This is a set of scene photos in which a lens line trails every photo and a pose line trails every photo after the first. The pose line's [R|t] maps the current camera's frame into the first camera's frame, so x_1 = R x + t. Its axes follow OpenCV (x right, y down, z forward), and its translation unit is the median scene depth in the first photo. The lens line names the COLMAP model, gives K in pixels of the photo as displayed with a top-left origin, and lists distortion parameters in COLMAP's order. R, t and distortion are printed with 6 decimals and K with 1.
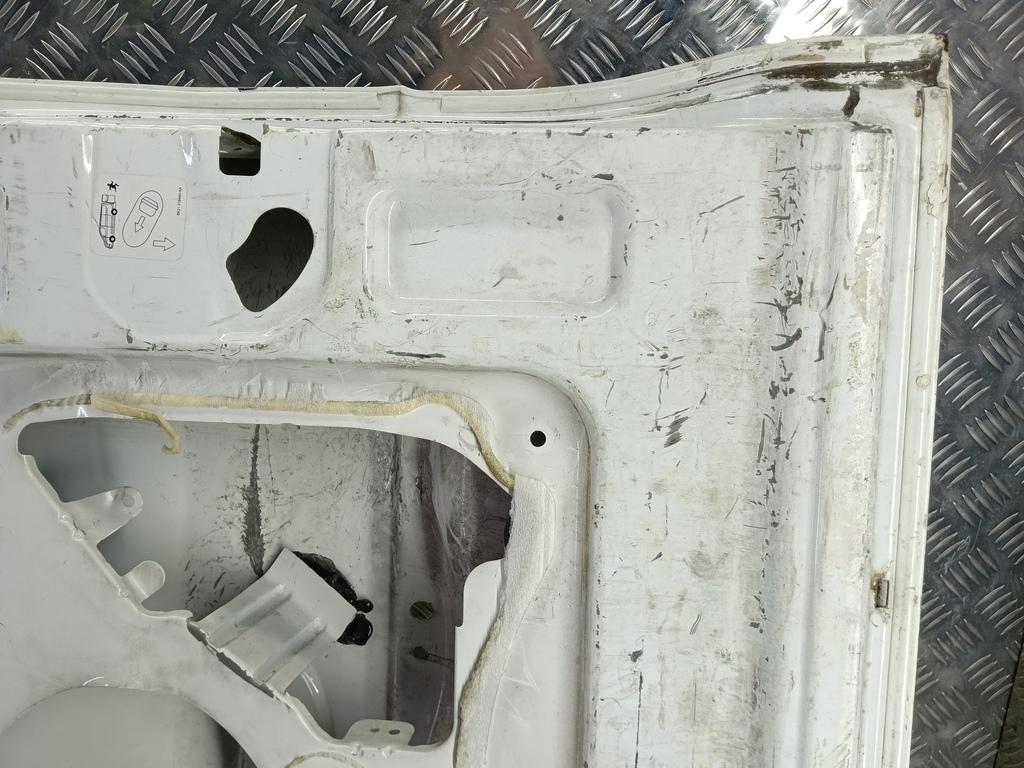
lens RADIAL K [[829.7, 0, 510.9], [0, 829.7, 389.6], [0, 0, 1]] dist [0.083896, -0.160807]
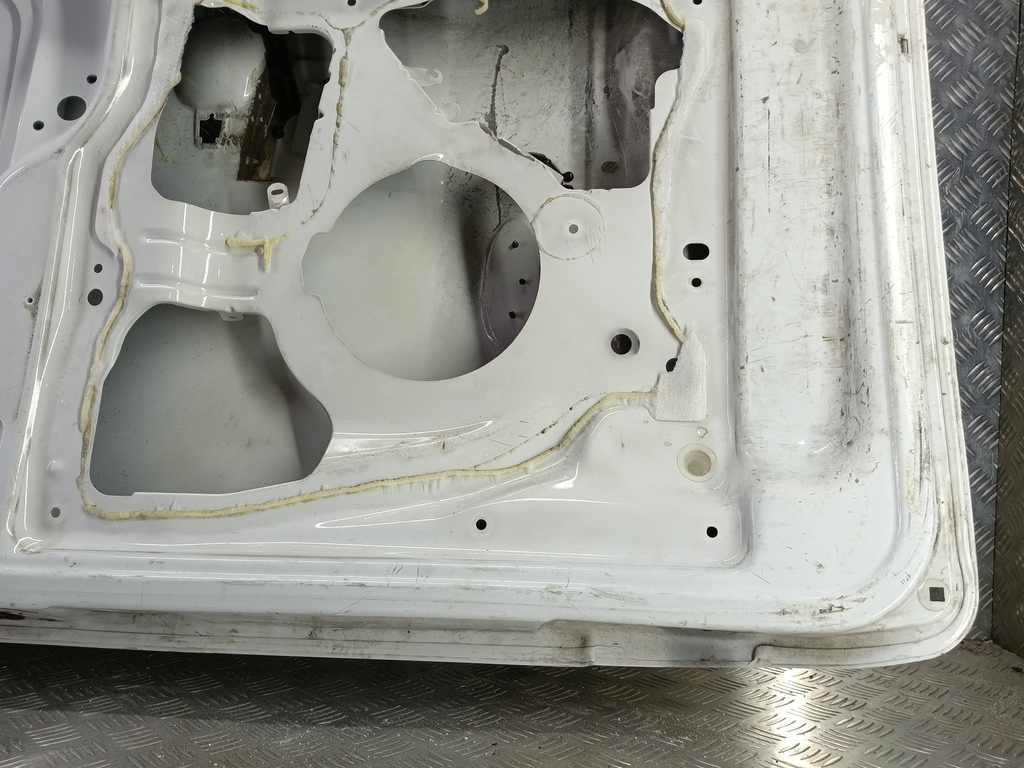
lens RADIAL K [[829.7, 0, 512.6], [0, 829.7, 387.1], [0, 0, 1]] dist [0.083896, -0.160807]
pose [[0.999923, 0.005366, 0.011195, -0.369215], [-0.002371, 0.967714, -0.252041, 1.287074], [-0.012186, 0.251995, 0.967652, -0.474270]]
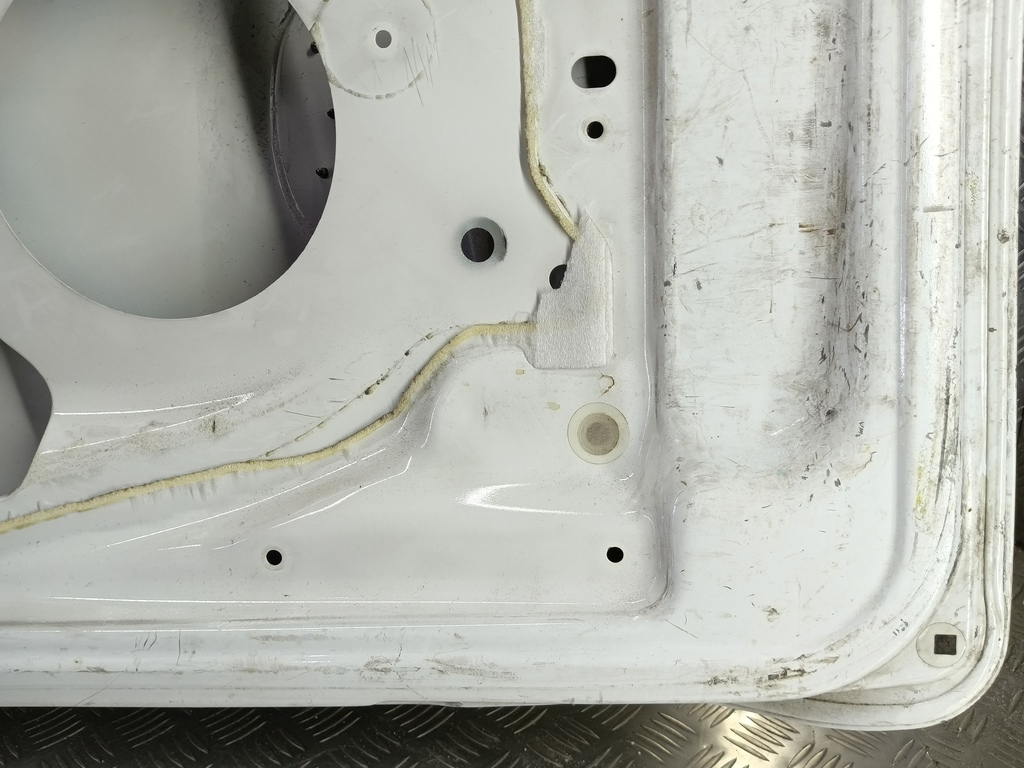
lens RADIAL K [[836.4, 0, 515.6], [0, 836.4, 384.1], [0, 0, 1]] dist [0.064501, -0.121973]
pose [[0.997395, -0.072017, 0.003991, -0.105214], [0.071180, 0.991718, 0.106902, 0.851098], [-0.011657, -0.106339, 0.994262, 0.058466]]
